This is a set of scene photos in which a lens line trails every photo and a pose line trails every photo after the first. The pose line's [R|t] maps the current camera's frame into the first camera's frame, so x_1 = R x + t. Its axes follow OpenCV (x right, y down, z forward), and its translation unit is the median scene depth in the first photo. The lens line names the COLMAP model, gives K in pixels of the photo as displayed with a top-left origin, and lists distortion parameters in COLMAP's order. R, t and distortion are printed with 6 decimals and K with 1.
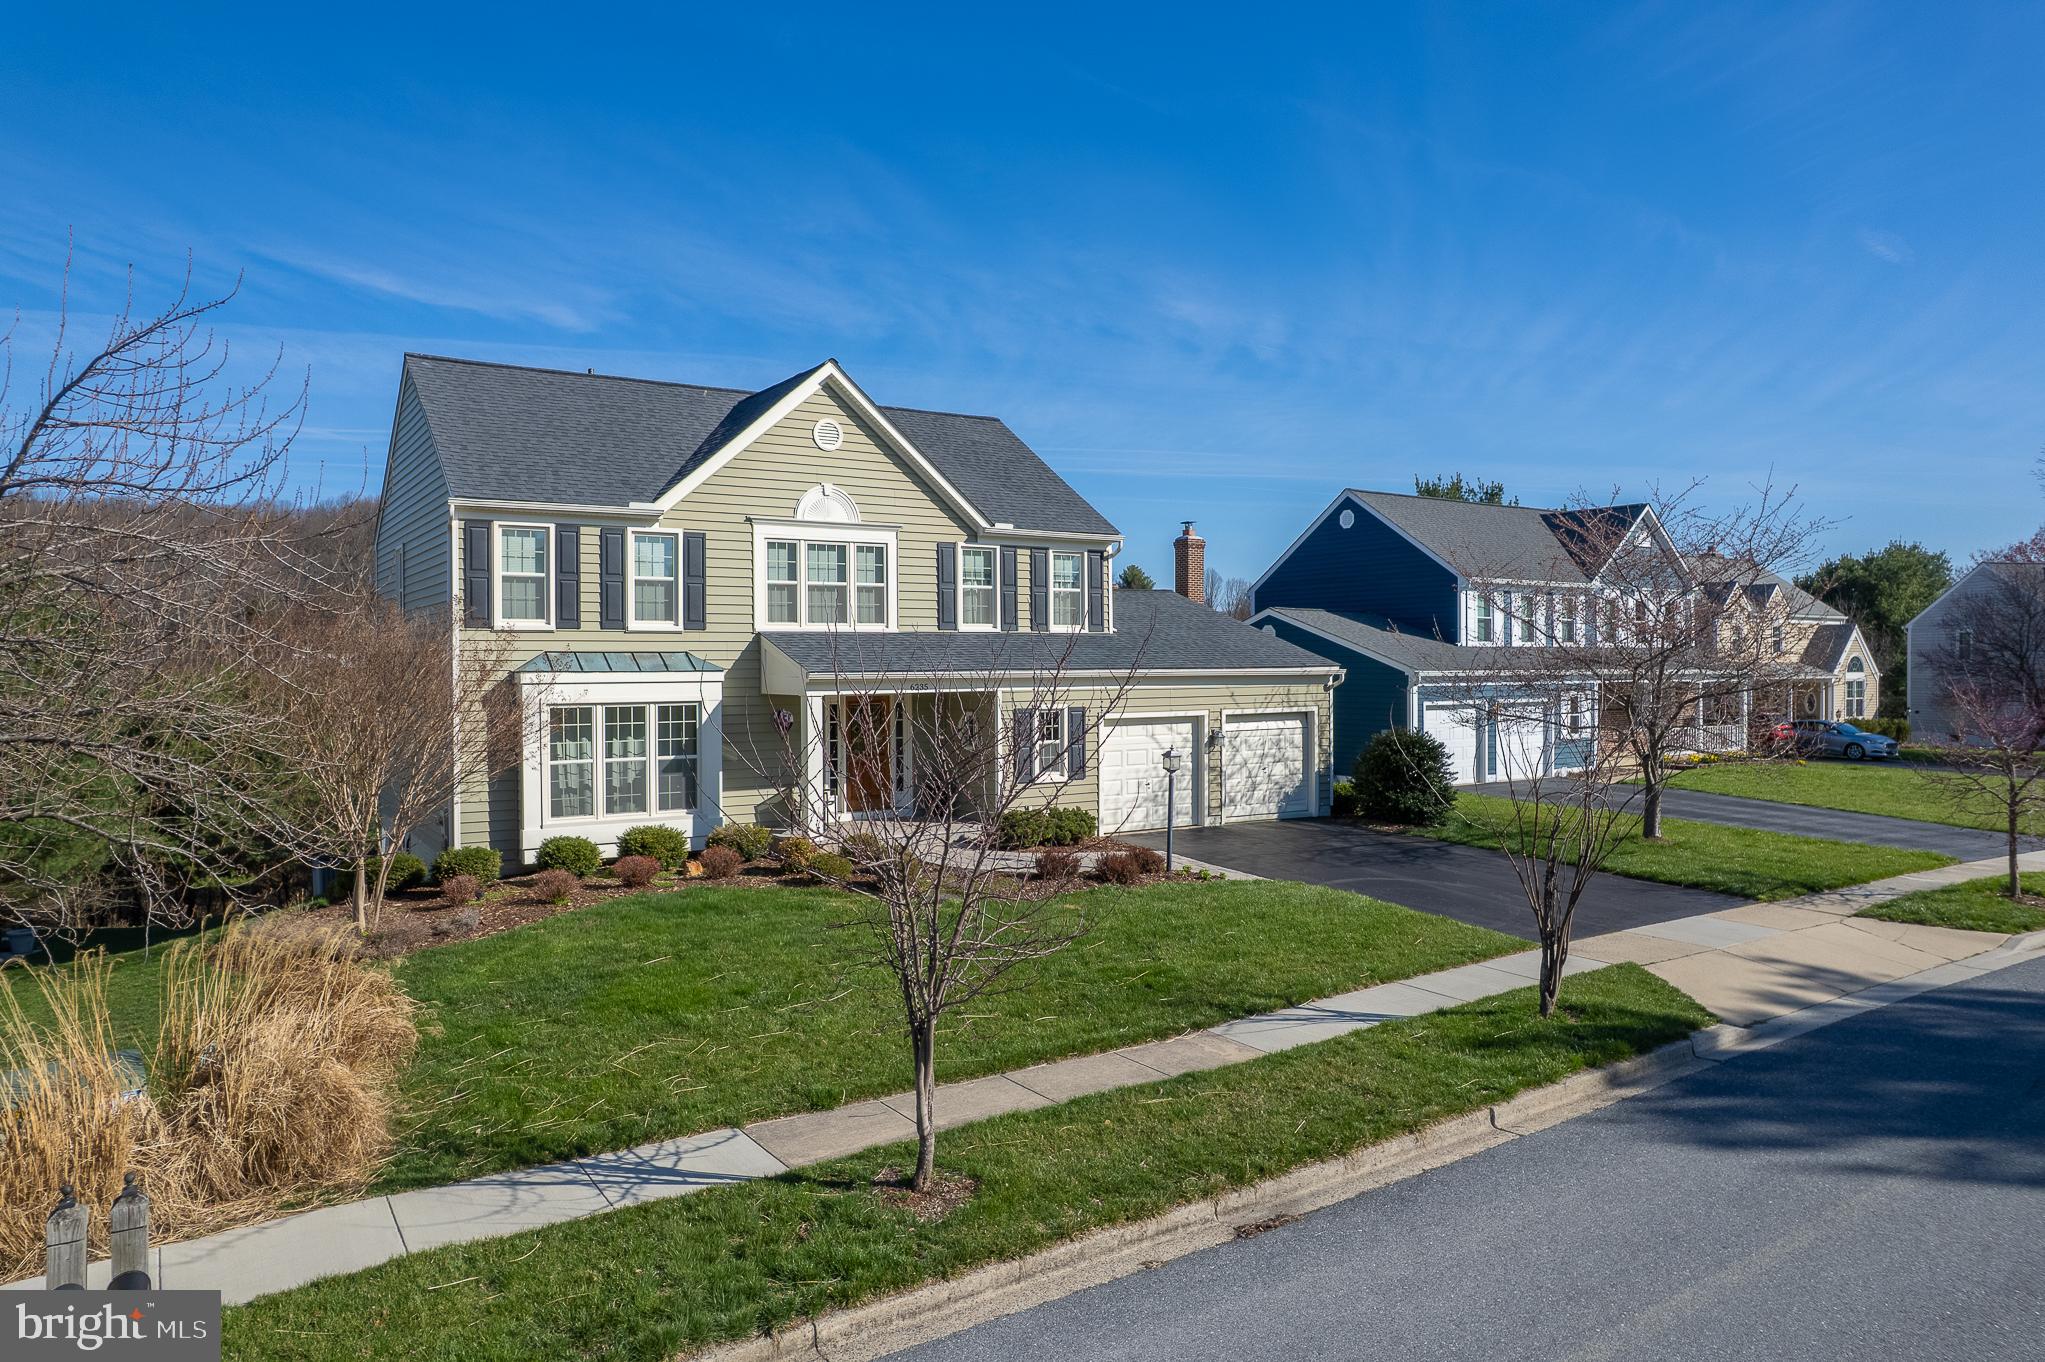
lens RADIAL K [[1309.9, 0, 1022.5], [0, 1309.9, 681.0], [0, 0, 1]] dist [-0.108678, 0.110984]
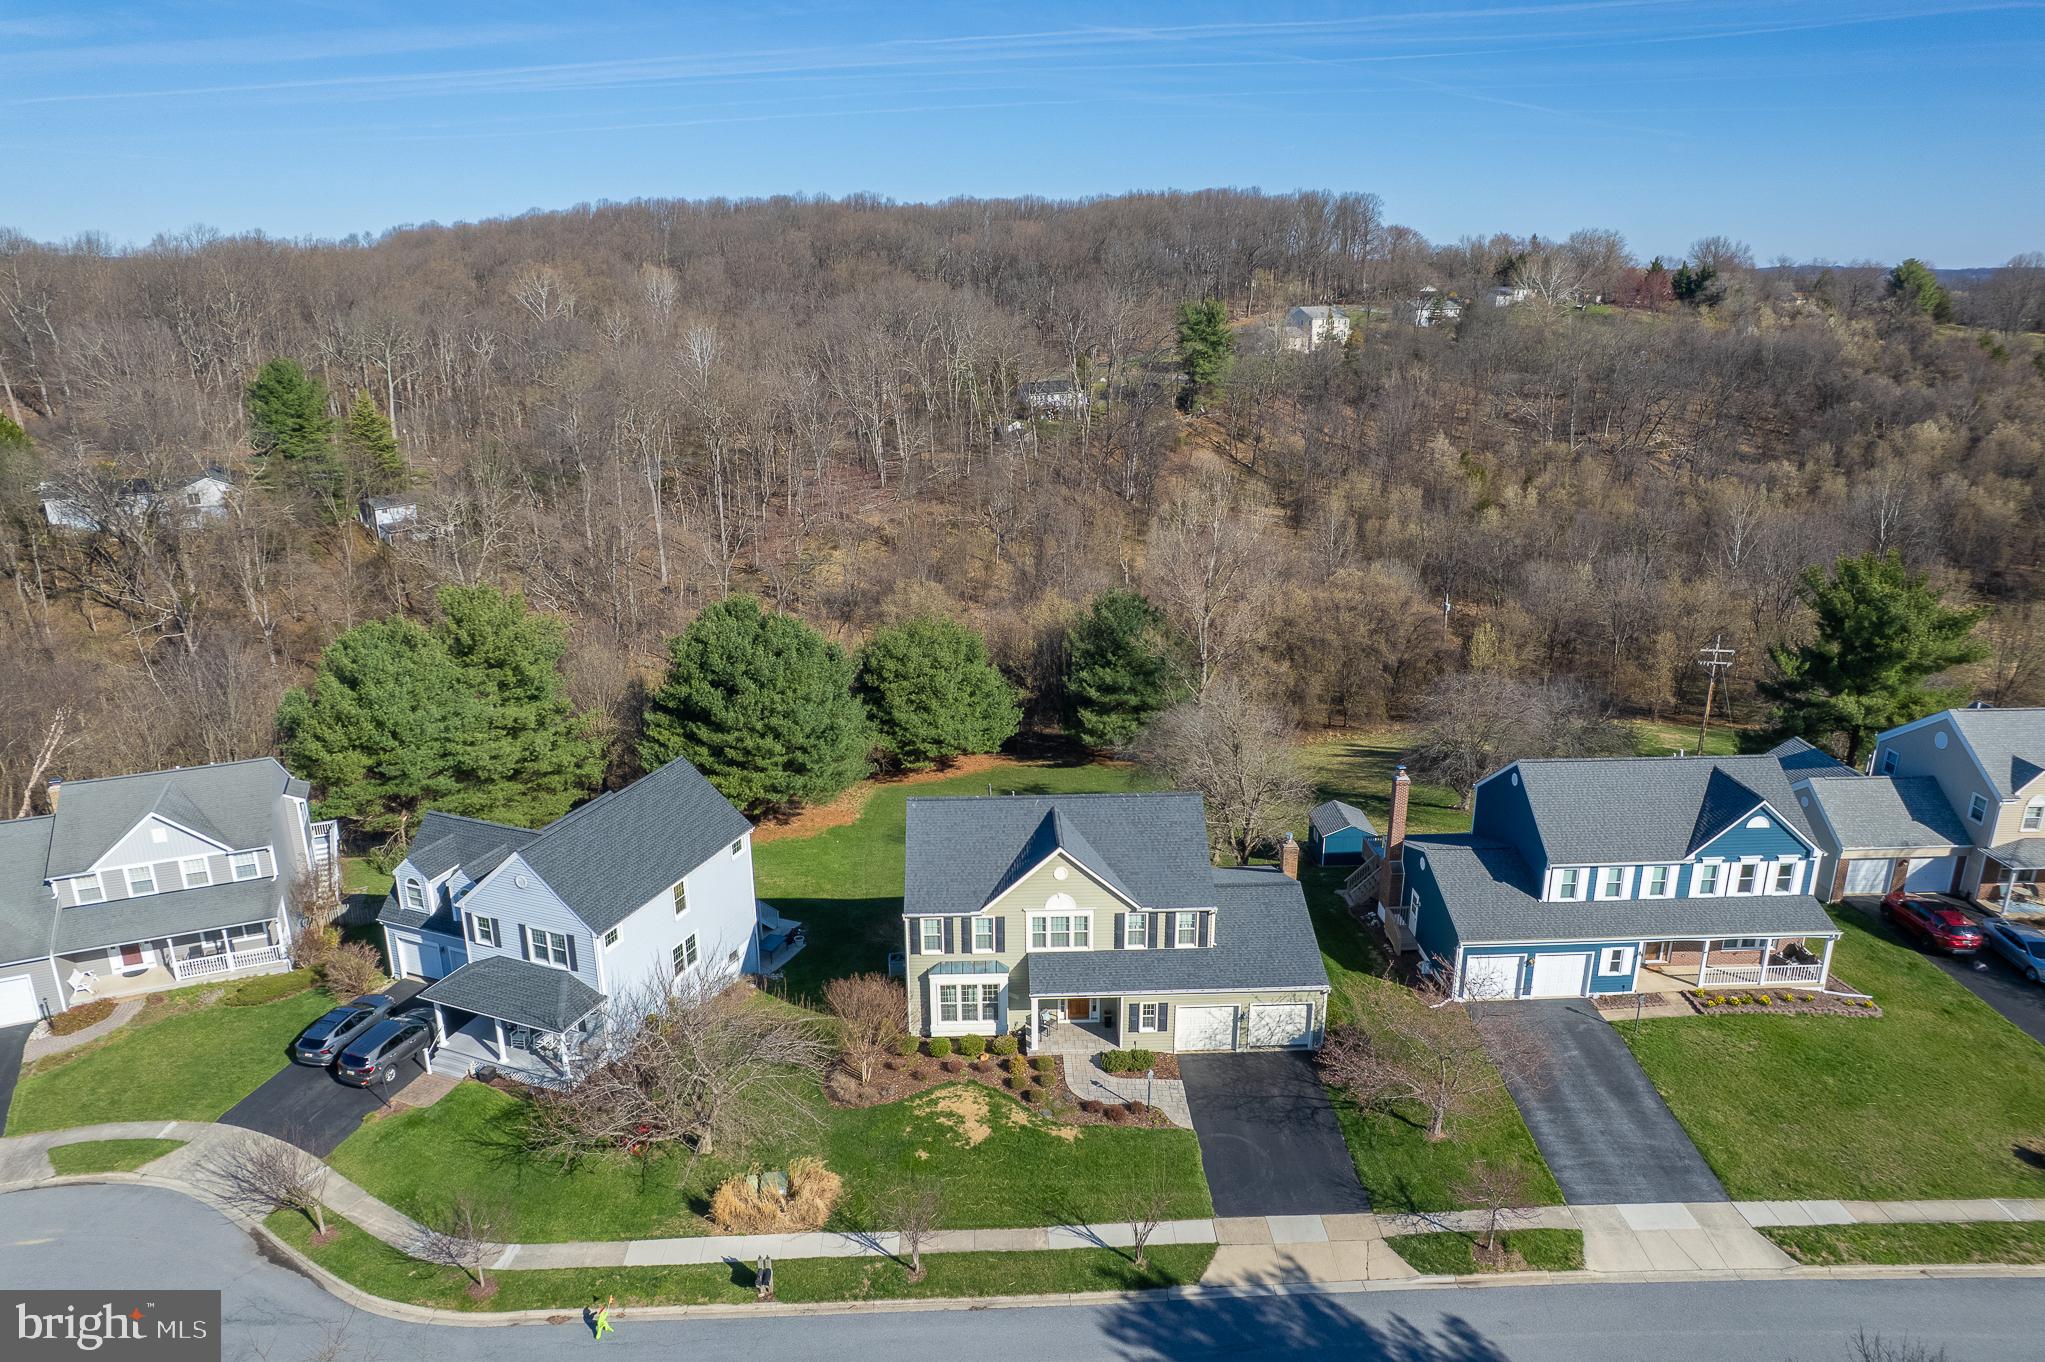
lens RADIAL K [[1309.9, 0, 1022.5], [0, 1309.9, 681.0], [0, 0, 1]] dist [-0.108678, 0.110984]
pose [[0.847413, 0.163037, -0.505282, 0.967808], [0.002991, 0.950204, 0.311615, -1.326172], [0.530926, -0.265578, 0.804727, -0.842004]]
